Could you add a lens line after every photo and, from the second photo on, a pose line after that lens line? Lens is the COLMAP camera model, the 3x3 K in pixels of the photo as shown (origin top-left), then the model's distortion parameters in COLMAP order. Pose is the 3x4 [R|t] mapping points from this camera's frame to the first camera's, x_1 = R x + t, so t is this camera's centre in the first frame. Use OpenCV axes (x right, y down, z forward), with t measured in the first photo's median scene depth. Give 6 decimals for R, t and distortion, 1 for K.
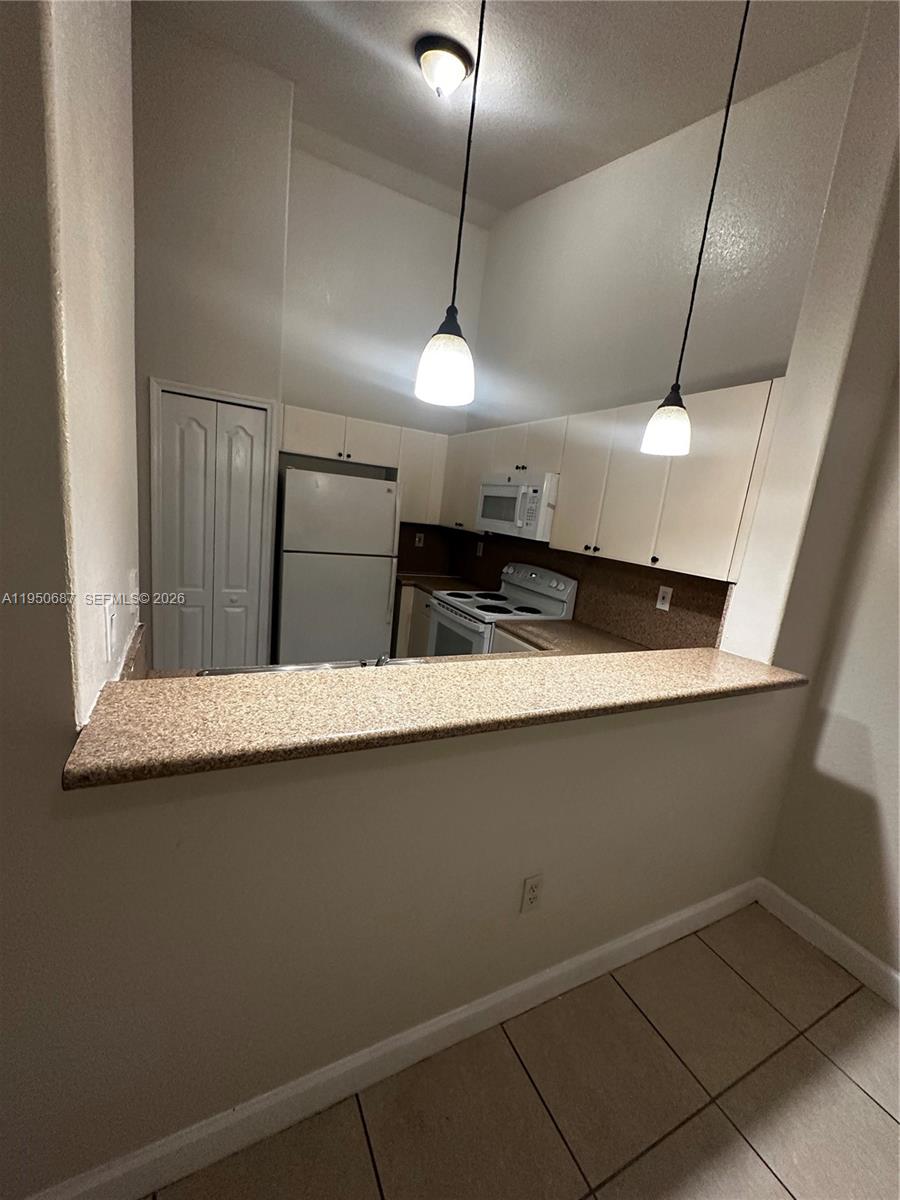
lens RADIAL K [[478.0, 0, 450.0], [0, 478.0, 600.0], [0, 0, 1]] dist [-0.000144, -0.000002]
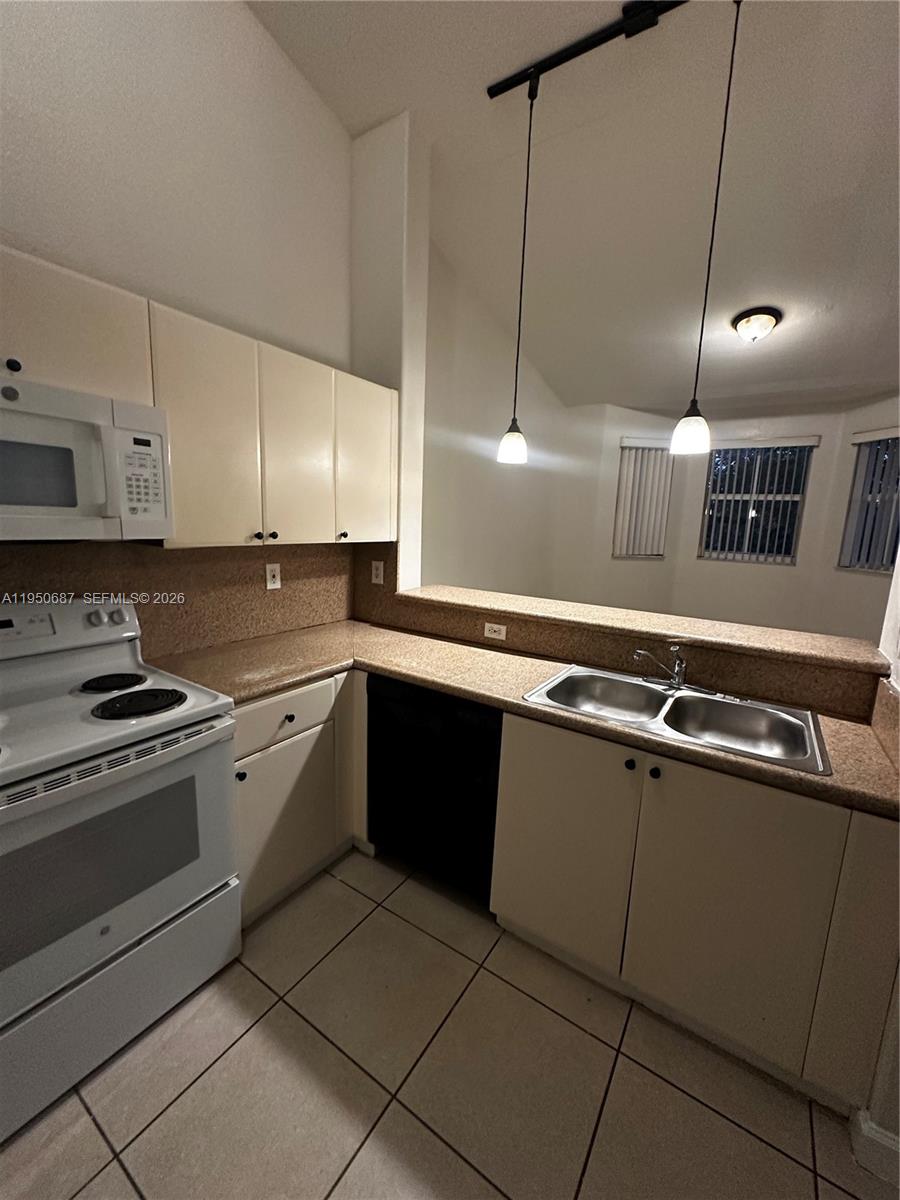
lens RADIAL K [[478.0, 0, 450.0], [0, 478.0, 600.0], [0, 0, 1]] dist [-0.000144, -0.000002]
pose [[-0.488460, -0.267791, 0.830479, -0.456138], [0.076542, 0.934926, 0.346490, -0.234931], [-0.869223, 0.232813, -0.436176, 1.033868]]
